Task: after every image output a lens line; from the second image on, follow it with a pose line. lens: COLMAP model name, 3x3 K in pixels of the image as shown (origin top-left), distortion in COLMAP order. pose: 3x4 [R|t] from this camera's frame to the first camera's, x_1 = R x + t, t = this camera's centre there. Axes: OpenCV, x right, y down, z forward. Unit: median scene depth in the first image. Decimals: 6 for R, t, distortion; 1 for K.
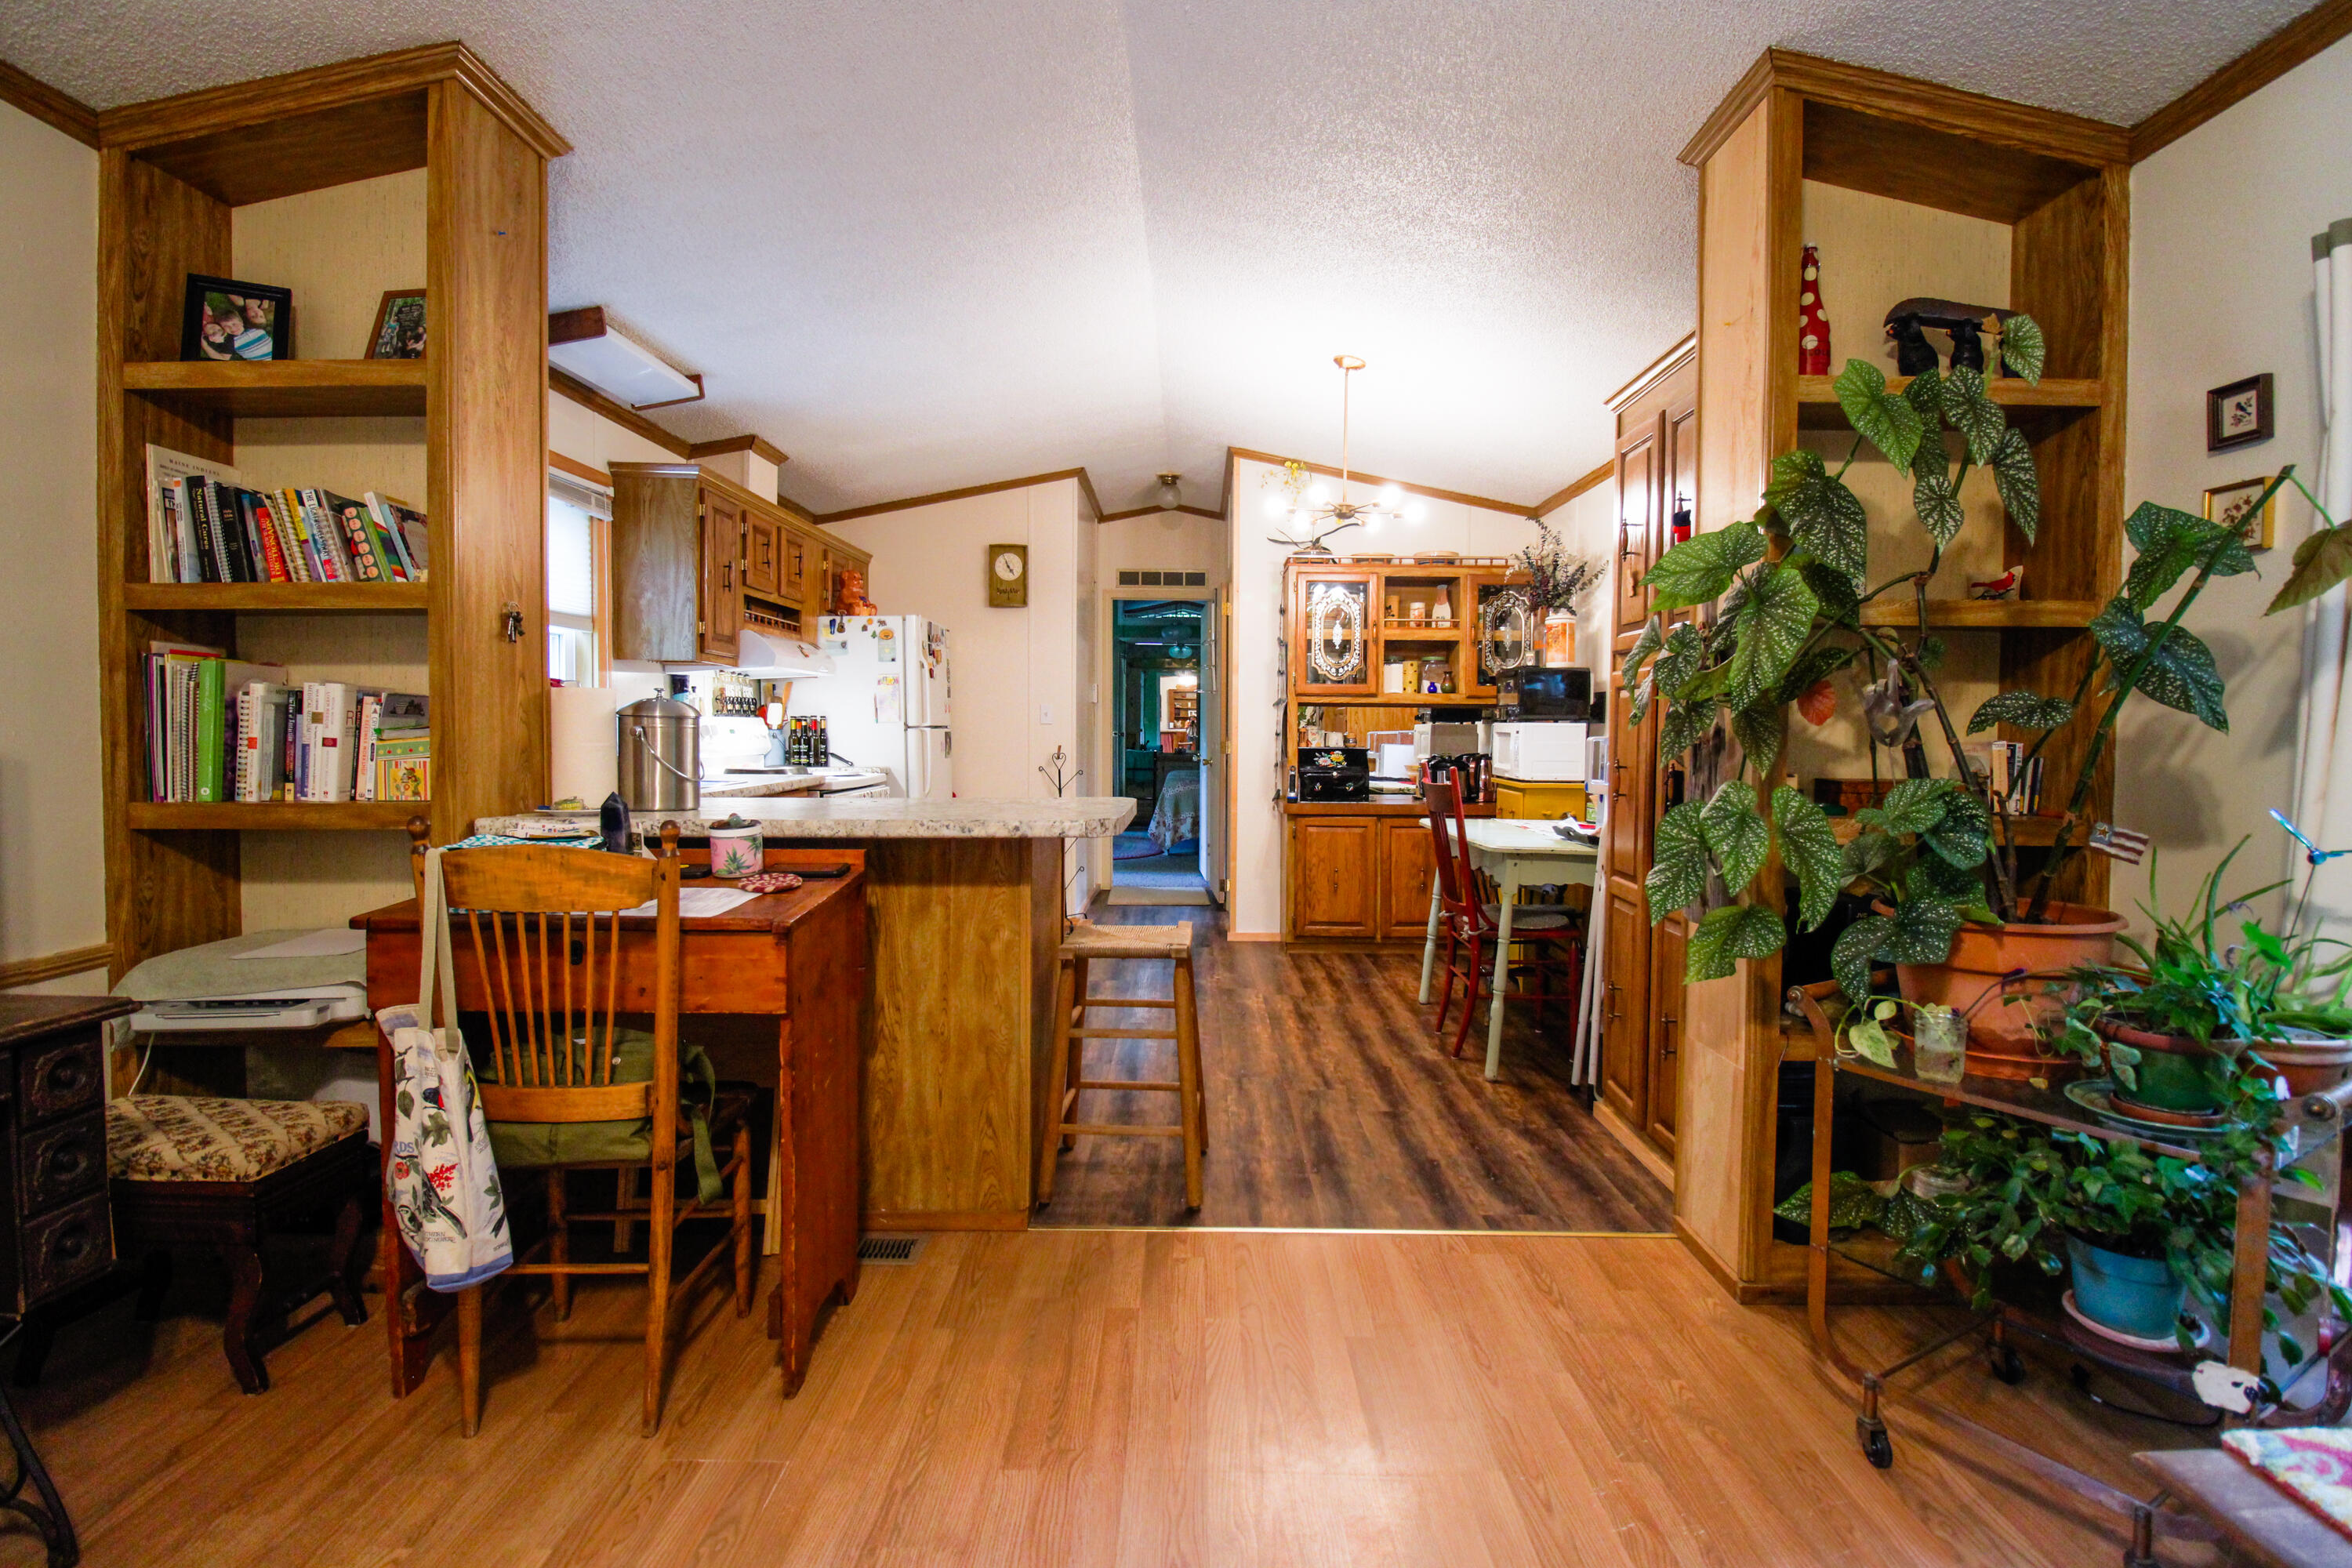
lens RADIAL K [[1100.9, 0, 1202.6], [0, 1100.9, 768.4], [0, 0, 1]] dist [0.008692, -0.019280]
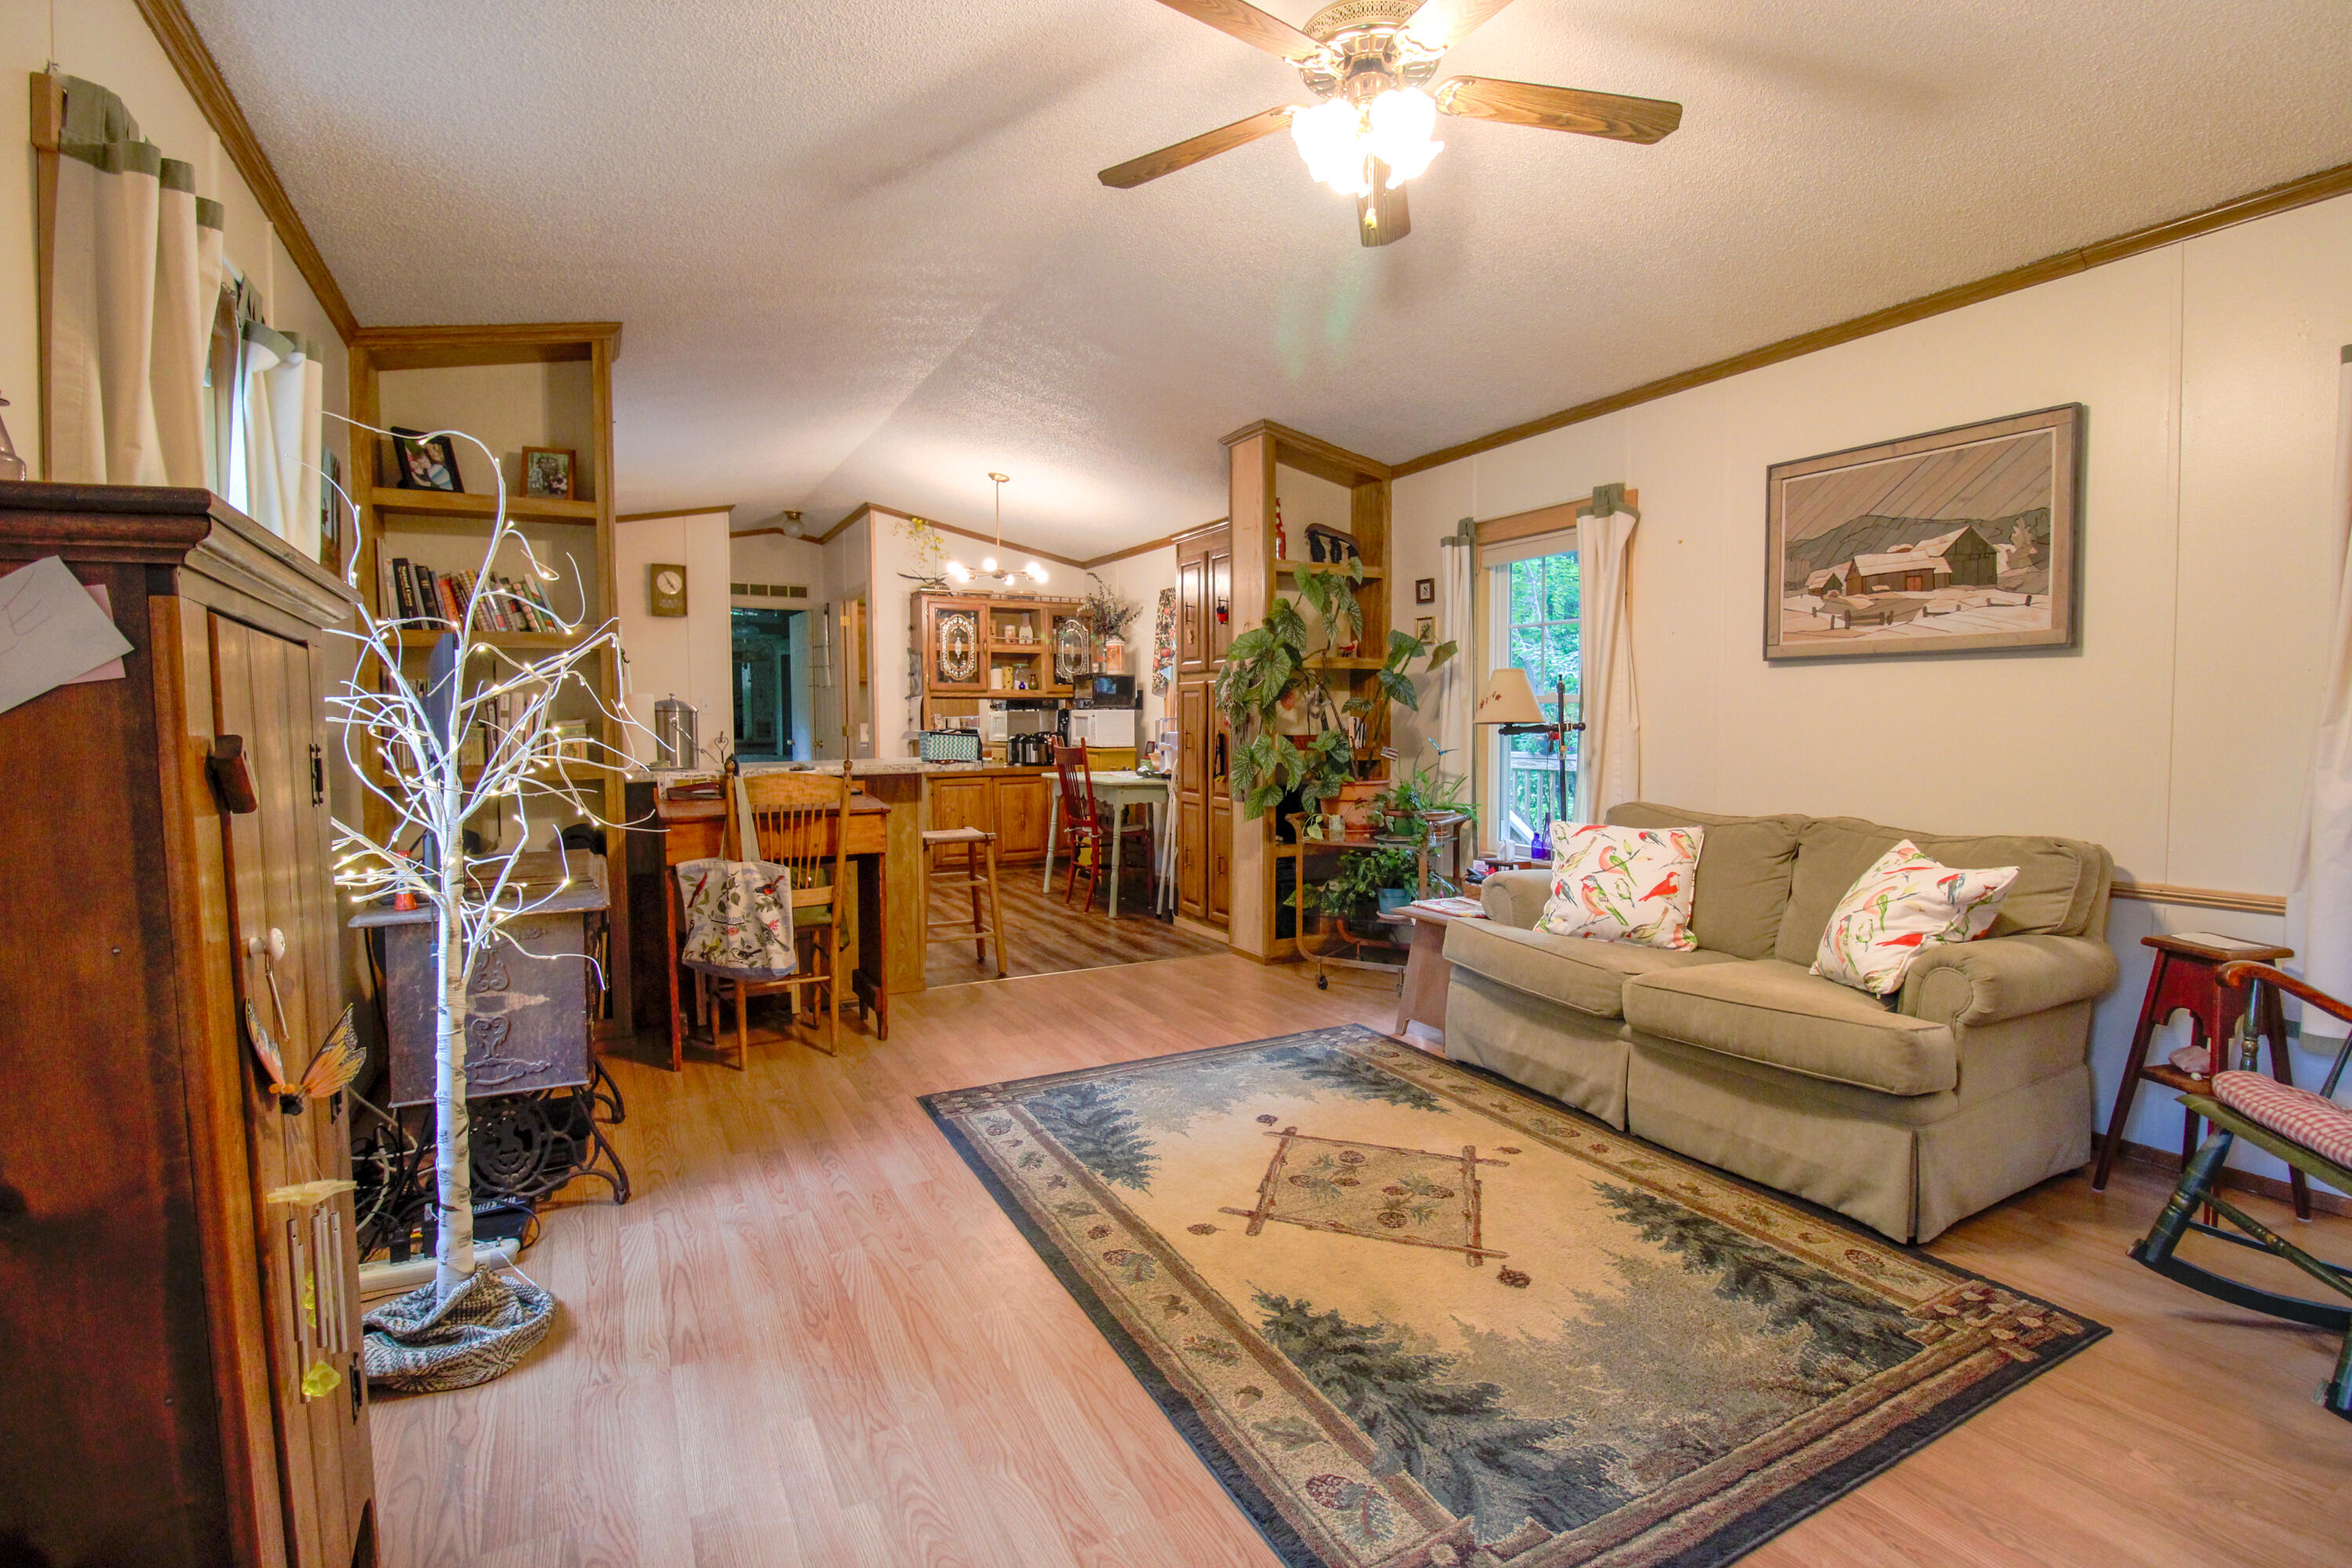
lens RADIAL K [[1100.9, 0, 1202.6], [0, 1100.9, 768.4], [0, 0, 1]] dist [0.008692, -0.019280]
pose [[0.877716, -0.033649, 0.477997, -0.681264], [0.027604, 0.999425, 0.019669, 0.030585], [-0.478385, -0.004069, 0.878141, -0.913729]]
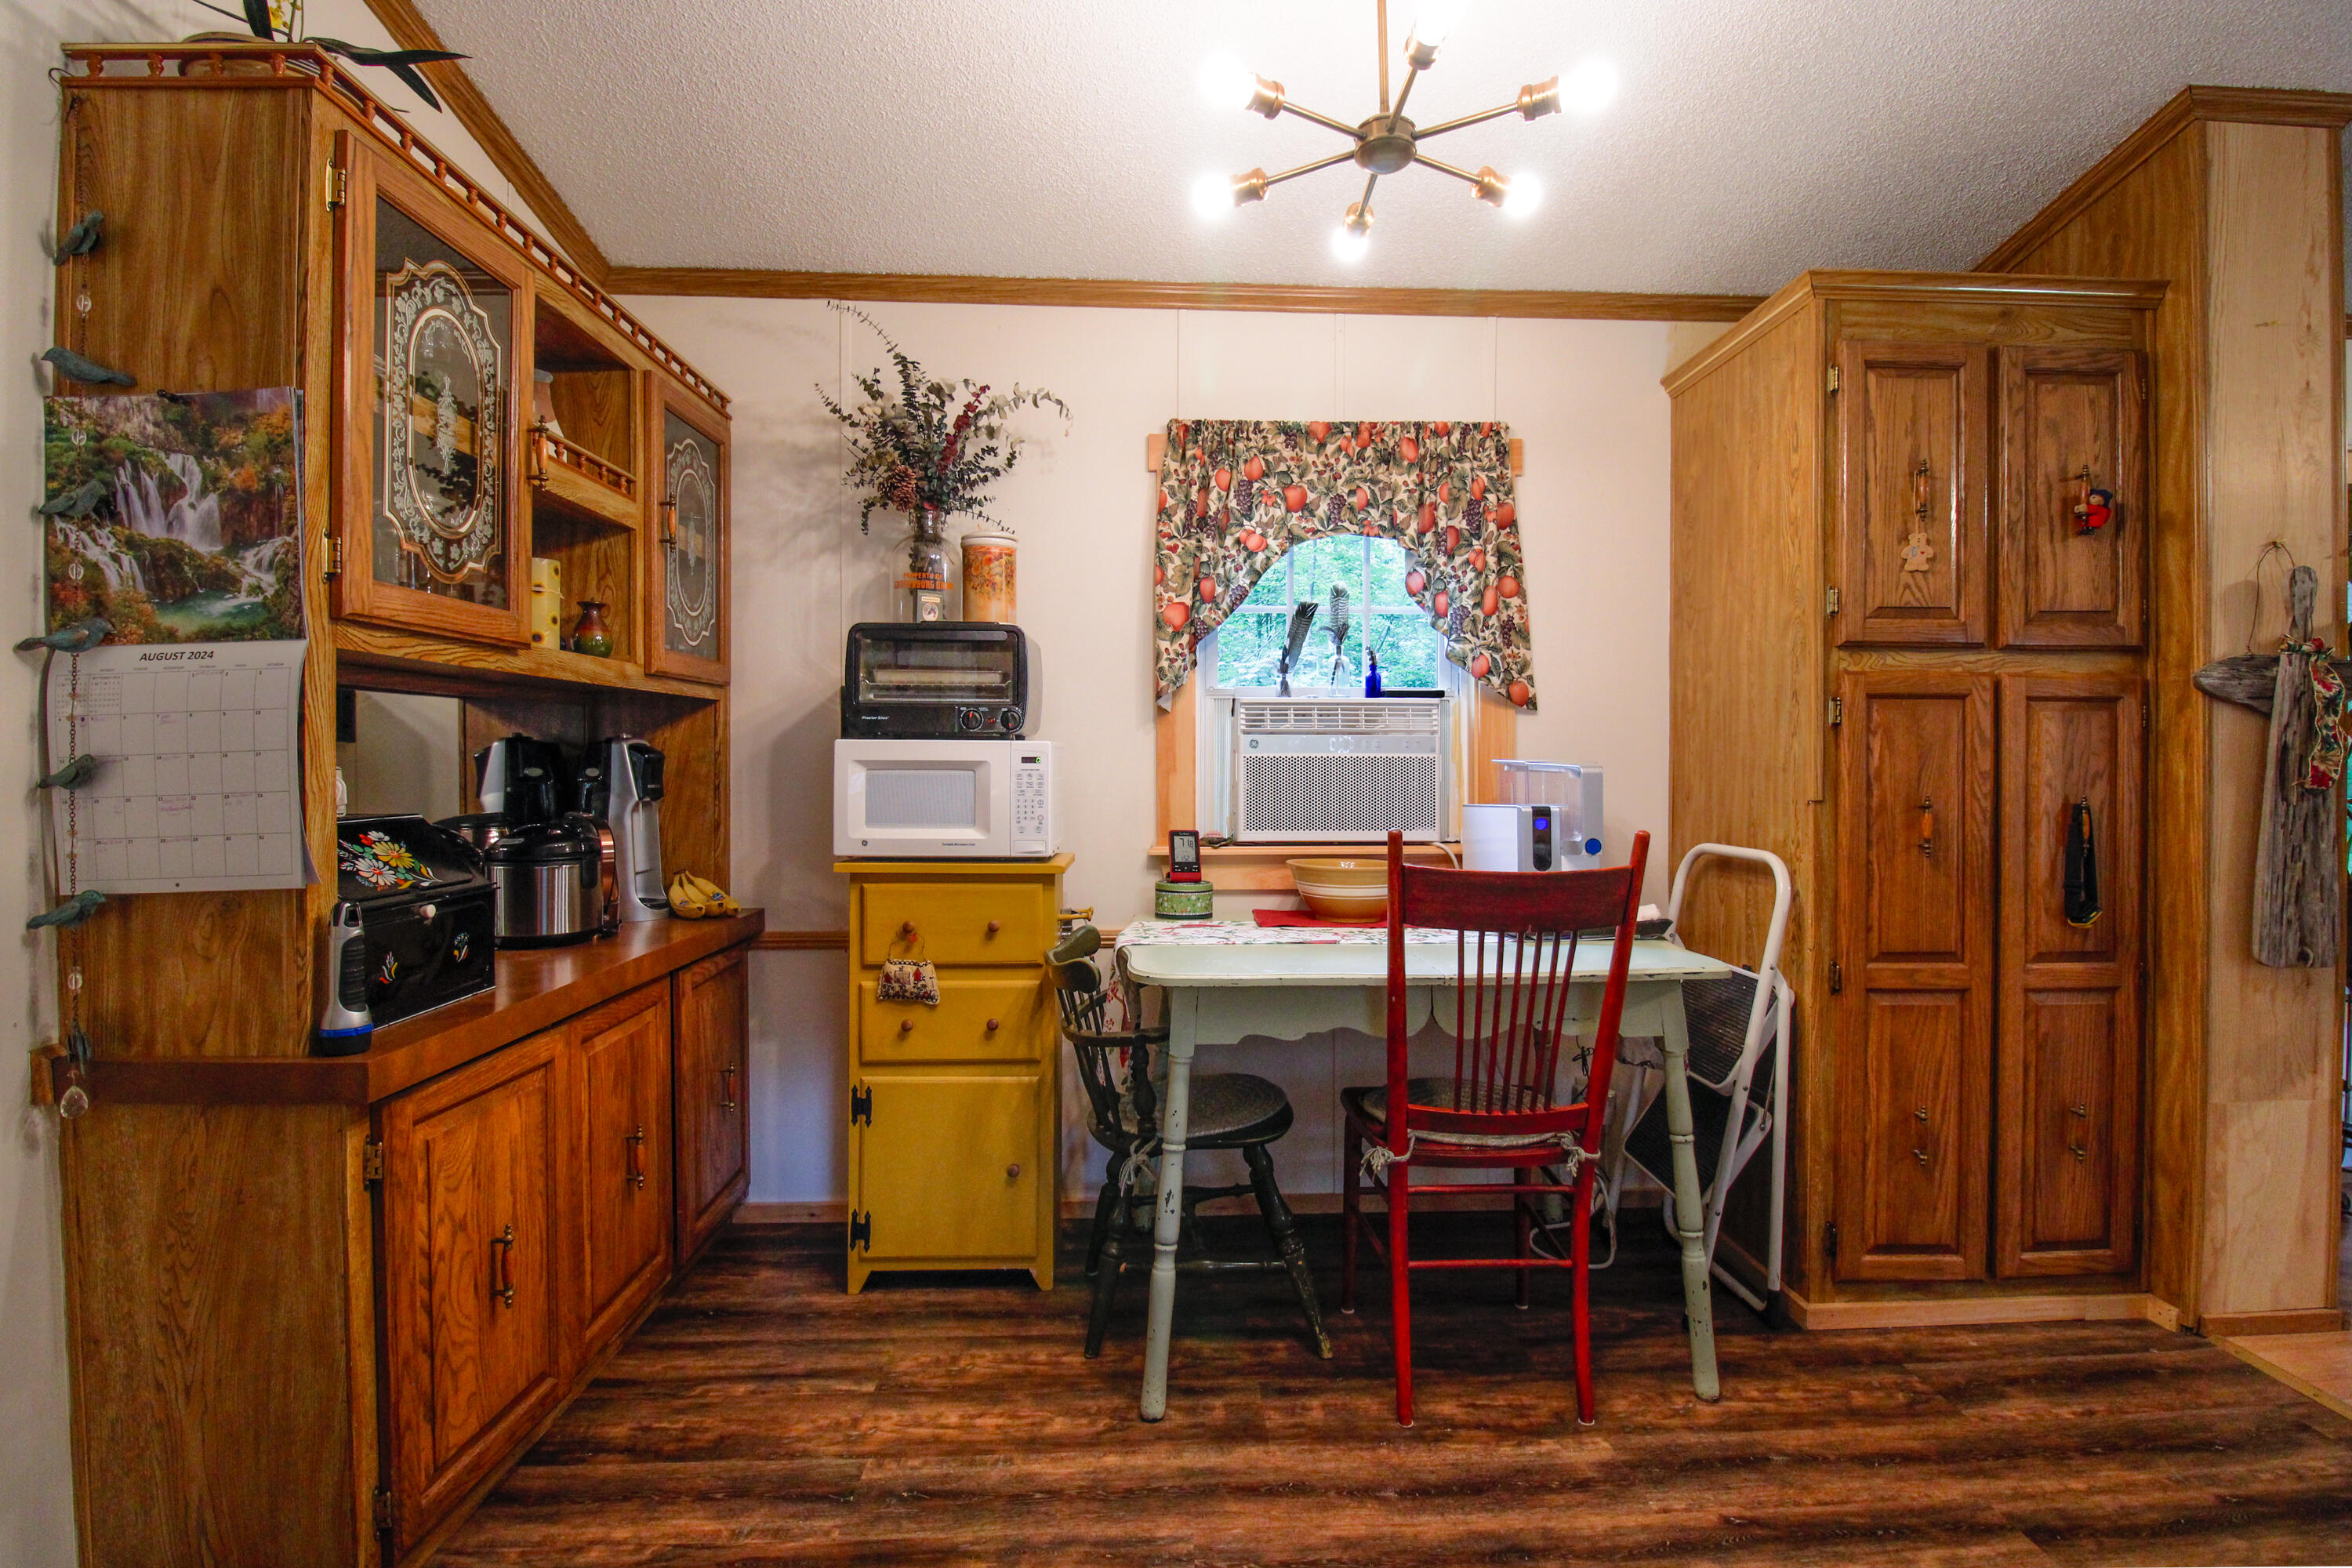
lens RADIAL K [[1100.9, 0, 1202.6], [0, 1100.9, 768.4], [0, 0, 1]] dist [0.008692, -0.019280]
pose [[-0.044342, -0.014909, 0.998905, -0.426980], [0.036501, 0.999197, 0.016534, -0.075990], [-0.998349, 0.037194, -0.043762, 2.011454]]
